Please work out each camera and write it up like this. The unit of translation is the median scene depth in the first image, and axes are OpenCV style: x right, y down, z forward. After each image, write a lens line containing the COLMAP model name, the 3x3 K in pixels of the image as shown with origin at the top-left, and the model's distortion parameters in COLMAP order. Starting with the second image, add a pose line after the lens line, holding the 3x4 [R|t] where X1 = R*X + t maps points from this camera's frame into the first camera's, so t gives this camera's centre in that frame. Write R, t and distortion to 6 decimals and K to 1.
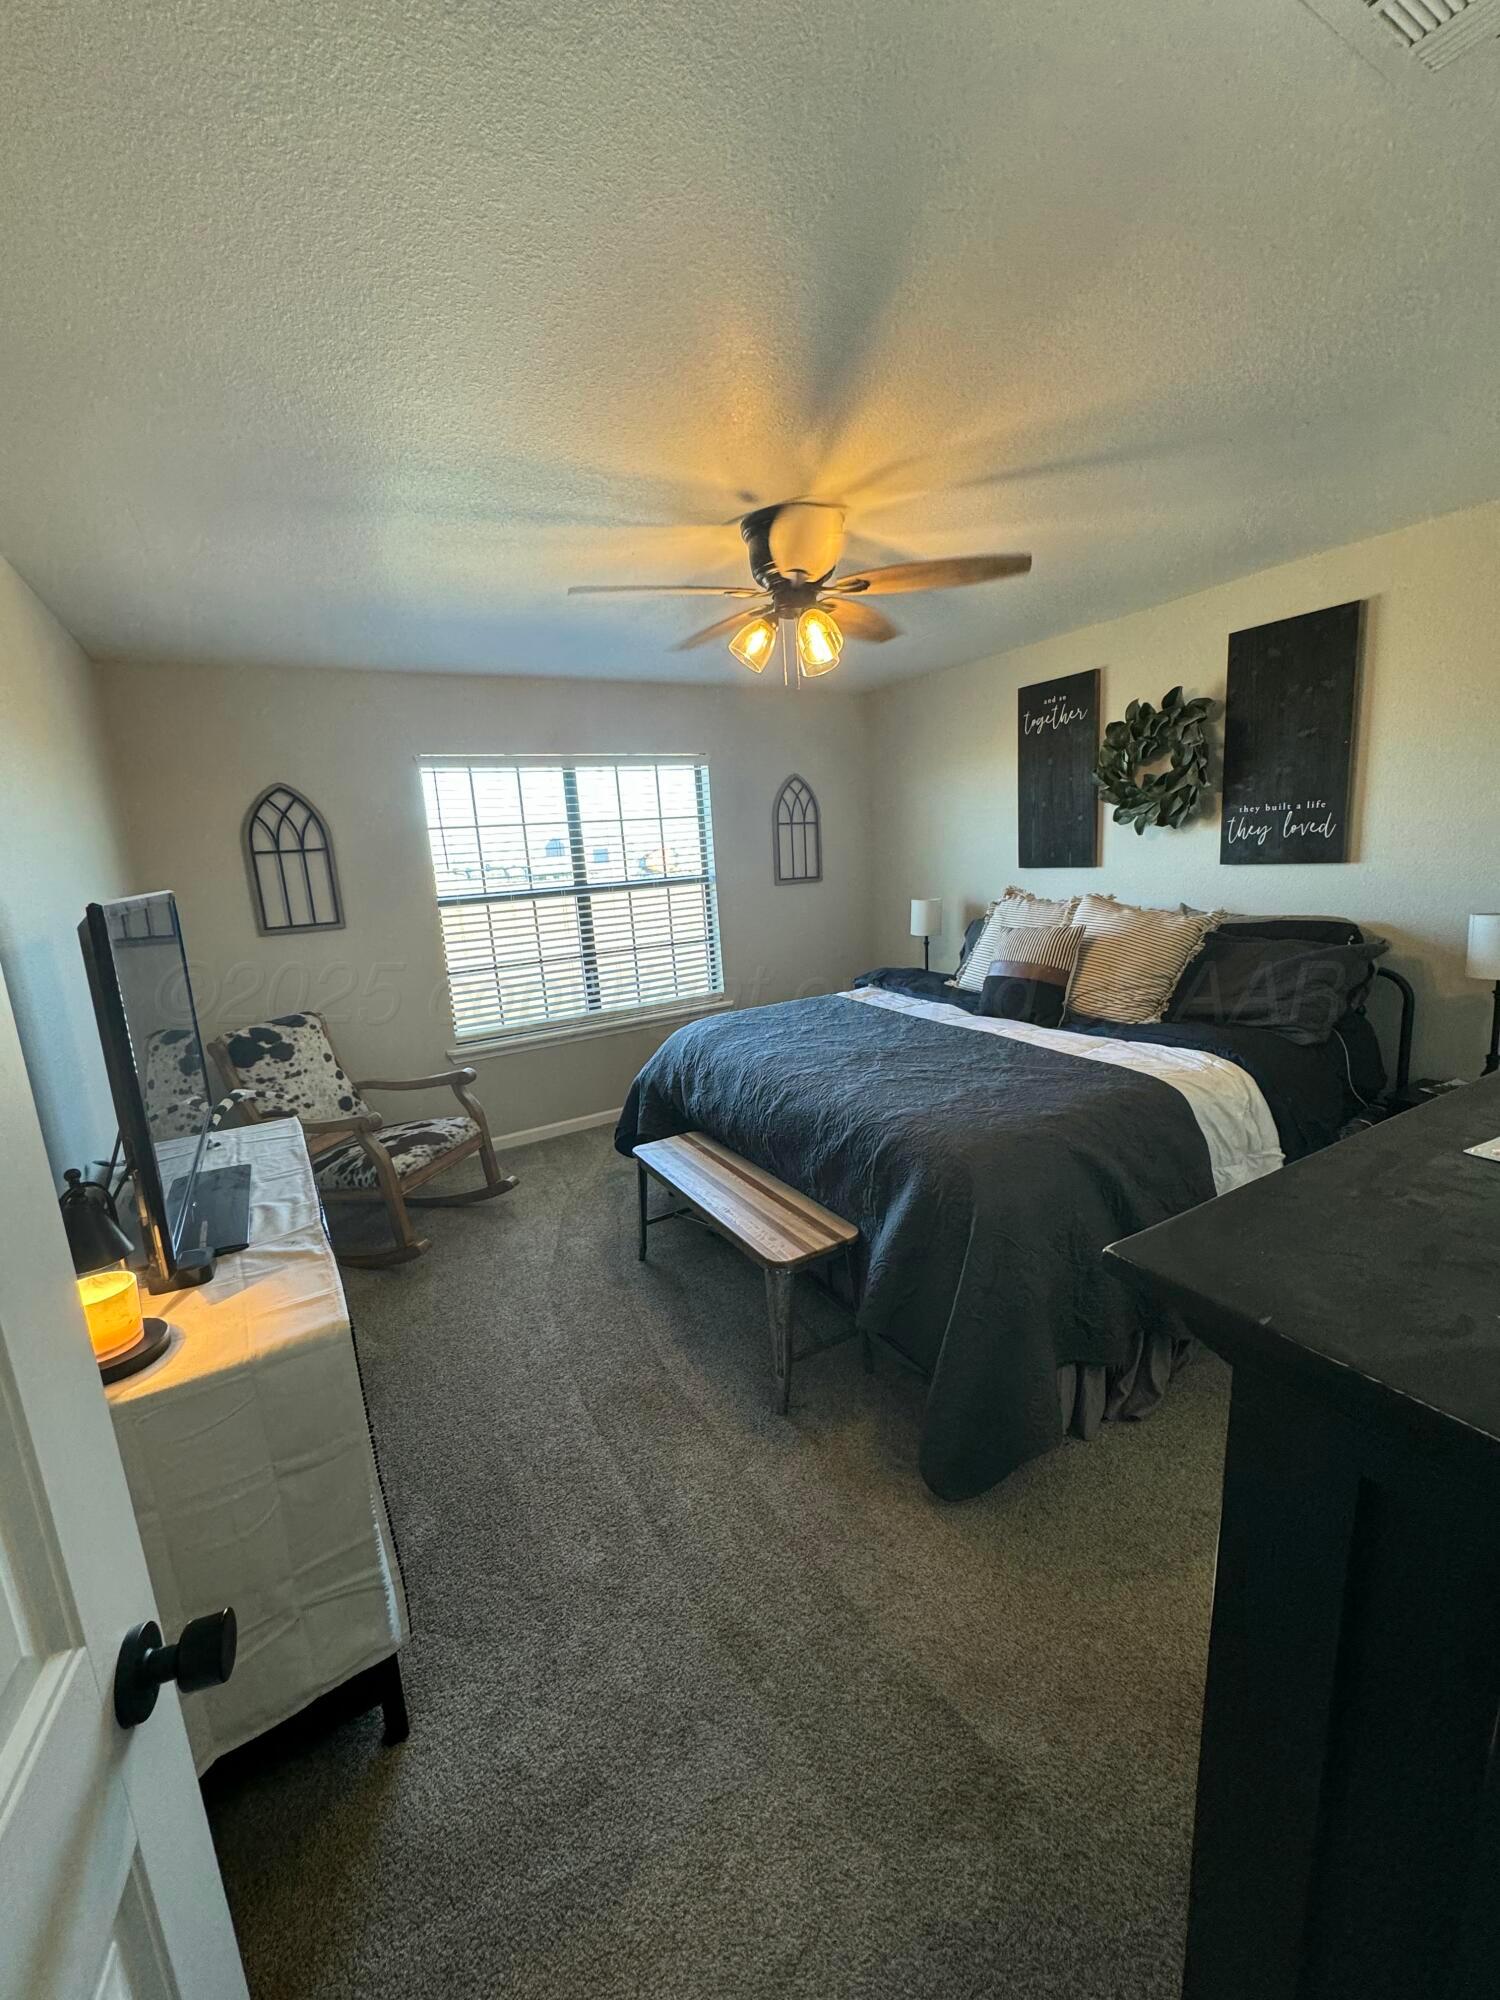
lens RADIAL K [[798.5, 0, 750.0], [0, 798.5, 1000.0], [0, 0, 1]] dist [0.000745, 0.000205]
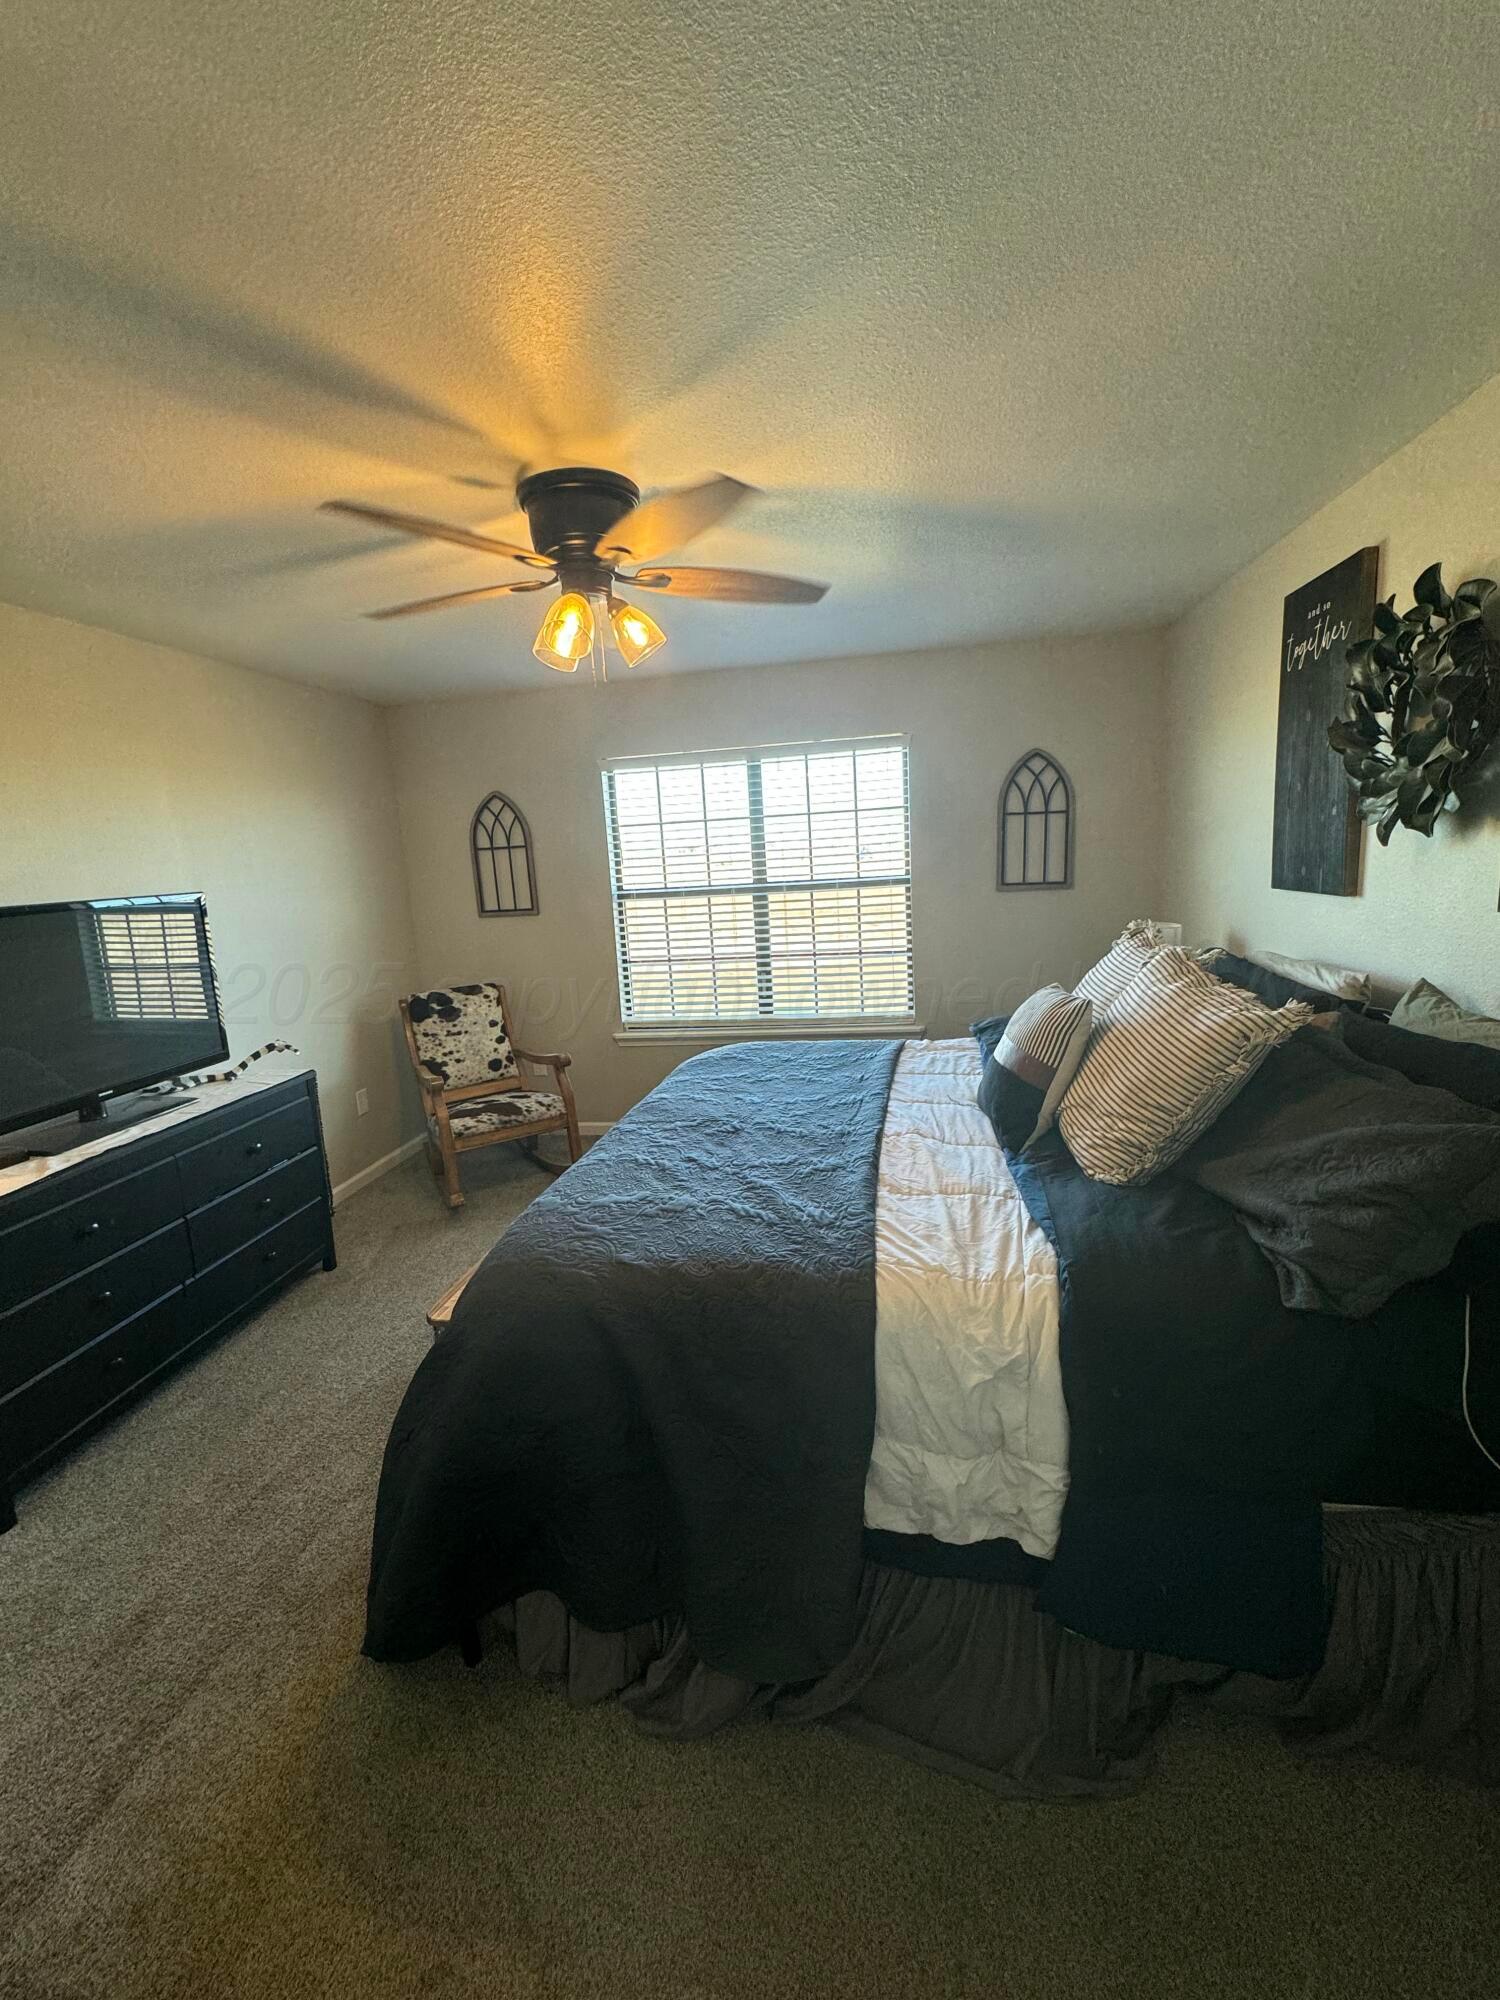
lens RADIAL K [[832.8, 0, 750.0], [0, 832.8, 1000.0], [0, 0, 1]] dist [-0.000222, 0.000043]
pose [[0.762796, 0.132837, -0.632849, 0.473746], [-0.114516, 0.990954, 0.069973, -0.081563], [0.636419, 0.019096, 0.771107, 0.252921]]
